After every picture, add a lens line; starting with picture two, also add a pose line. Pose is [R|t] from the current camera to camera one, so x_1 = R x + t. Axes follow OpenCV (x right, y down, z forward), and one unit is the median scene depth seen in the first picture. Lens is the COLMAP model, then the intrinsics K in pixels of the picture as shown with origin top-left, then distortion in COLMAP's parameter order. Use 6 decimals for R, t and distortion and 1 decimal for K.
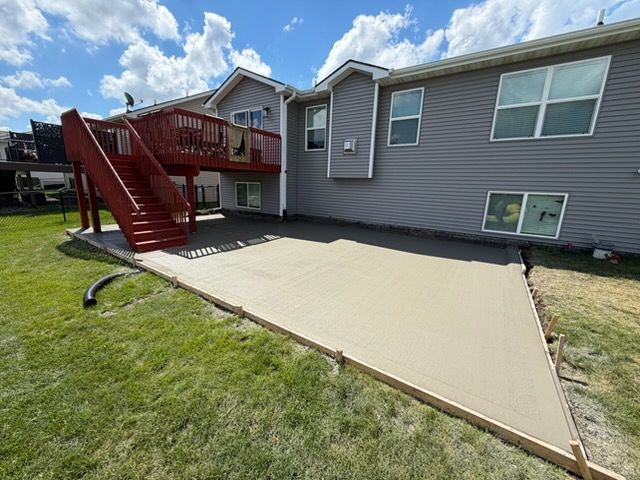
lens RADIAL K [[253.9, 0, 316.6], [0, 253.9, 241.5], [0, 0, 1]] dist [-0.002110, 0.001095]
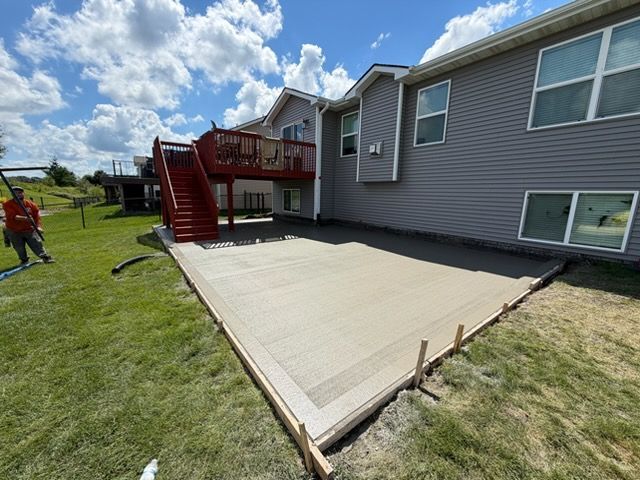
lens RADIAL K [[253.9, 0, 315.0], [0, 253.9, 239.1], [0, 0, 1]] dist [-0.002110, 0.001095]
pose [[0.946426, 0.045918, -0.319641, 0.276649], [-0.062133, 0.997237, -0.040714, 0.029611], [0.316888, 0.058393, 0.946664, 0.017183]]
